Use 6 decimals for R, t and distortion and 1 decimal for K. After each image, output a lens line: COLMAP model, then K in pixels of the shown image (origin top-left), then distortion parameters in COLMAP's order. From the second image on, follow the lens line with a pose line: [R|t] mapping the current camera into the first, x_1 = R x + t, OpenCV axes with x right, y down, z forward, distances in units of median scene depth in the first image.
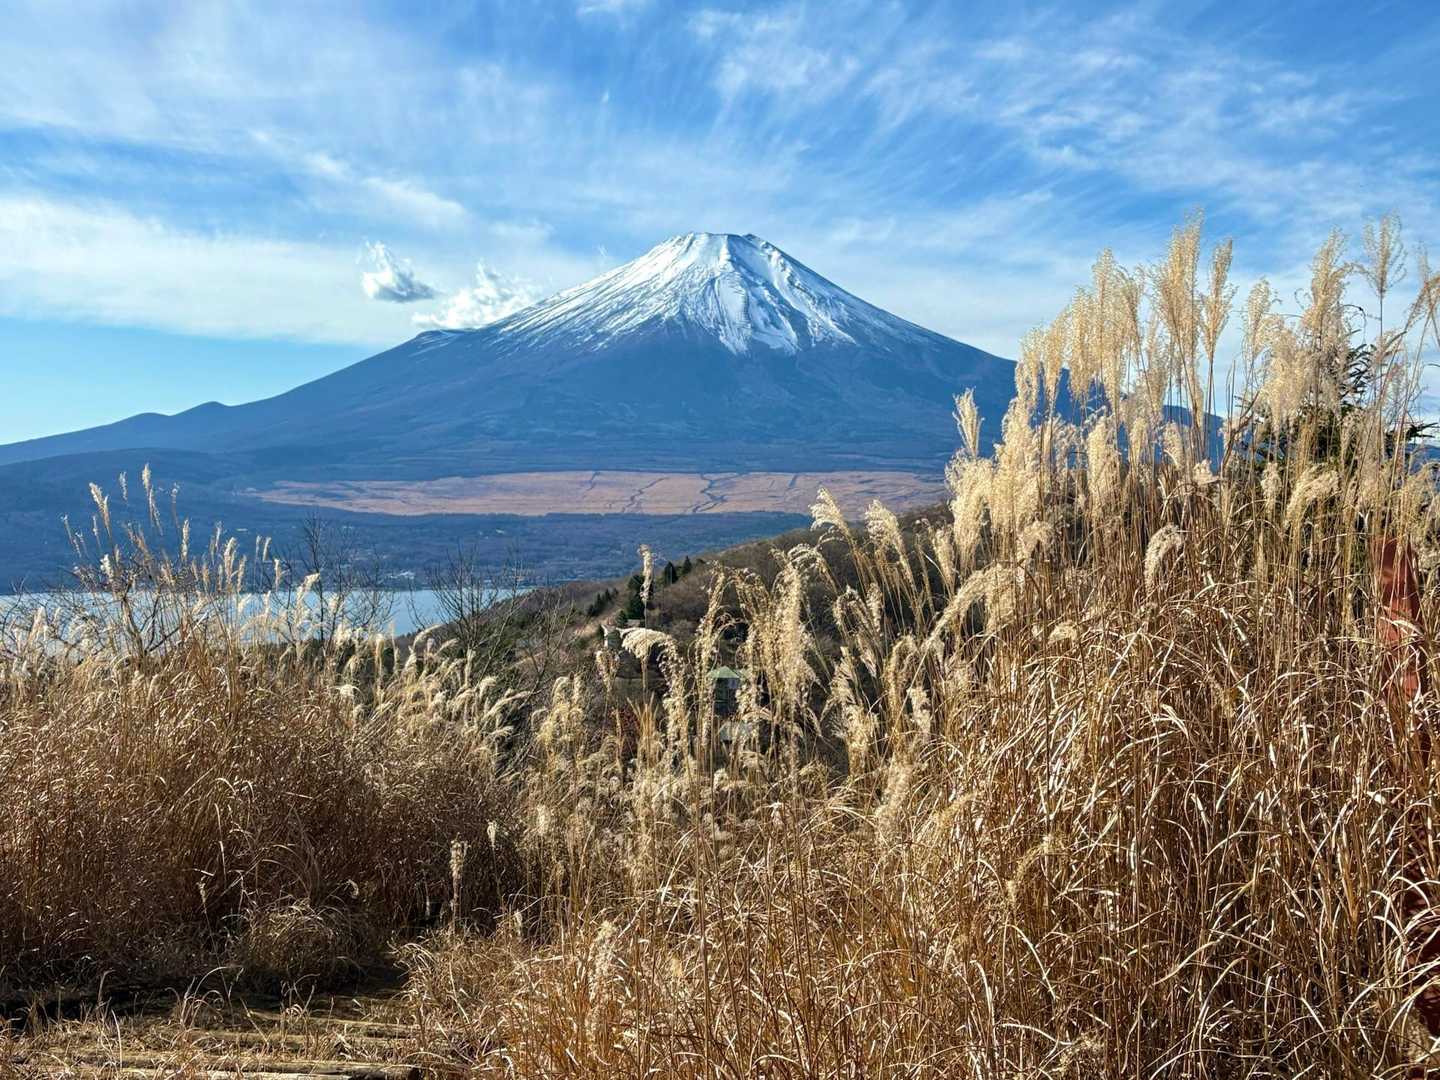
lens RADIAL K [[1521.7, 0, 714.6], [0, 1521.7, 548.7], [0, 0, 1]] dist [0.088928, 0.000000]
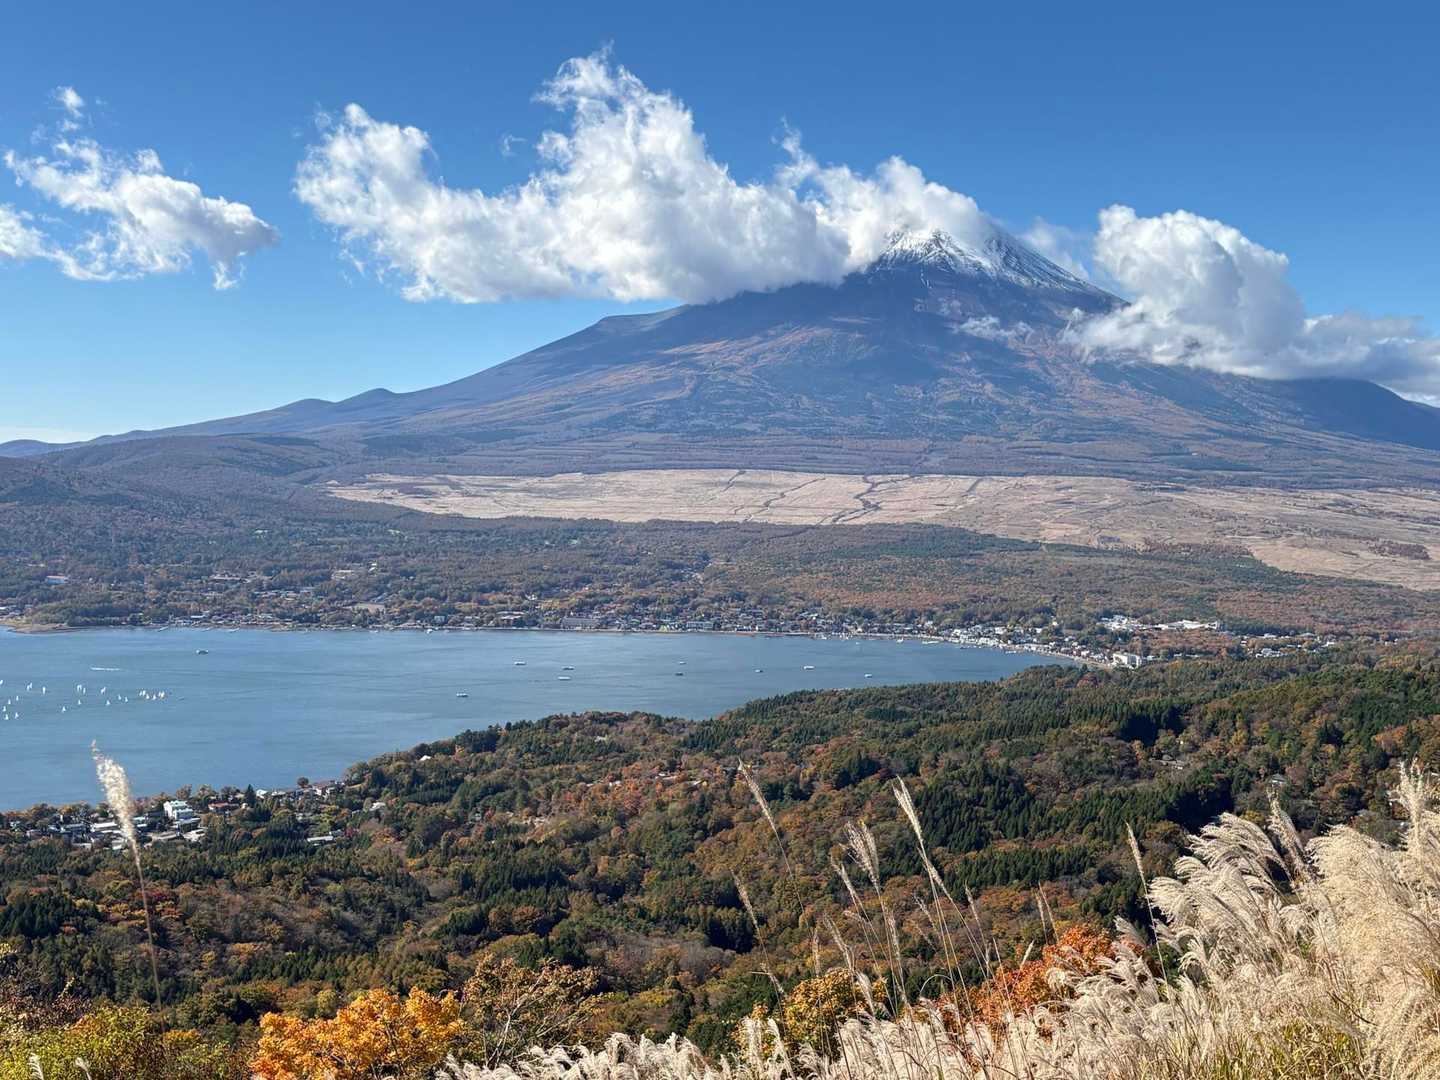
lens RADIAL K [[1521.7, 0, 726.0], [0, 1521.7, 544.8], [0, 0, 1]] dist [0.088928, 0.000000]
pose [[0.988979, 0.027620, -0.145457, 0.030883], [-0.027906, 0.999611, 0.000075, -0.006760], [0.145402, 0.003985, 0.989365, 0.122166]]
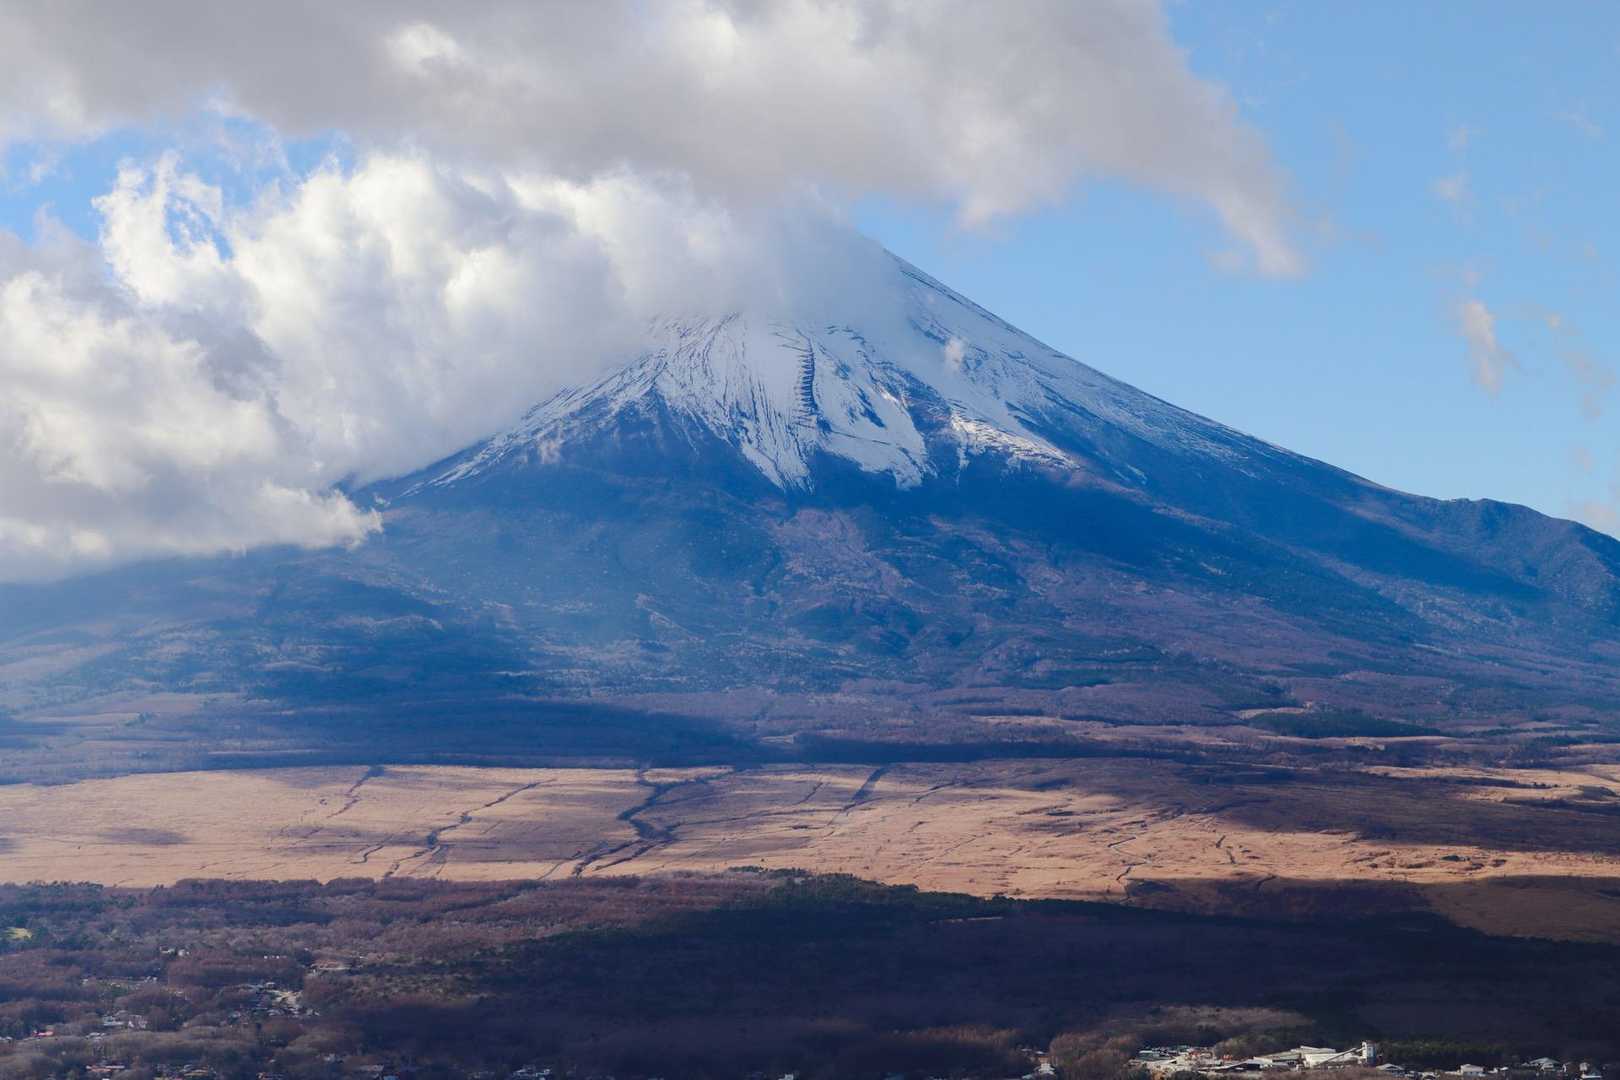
lens RADIAL K [[3270.9, 0, 814.2], [0, 3270.9, 538.1], [0, 0, 1]] dist [-0.112413, 0.000000]
pose [[0.999919, -0.012589, -0.002038, 0.031221], [0.012262, 0.992981, -0.117636, -0.006520], [0.003505, 0.117601, 0.993055, 0.114937]]
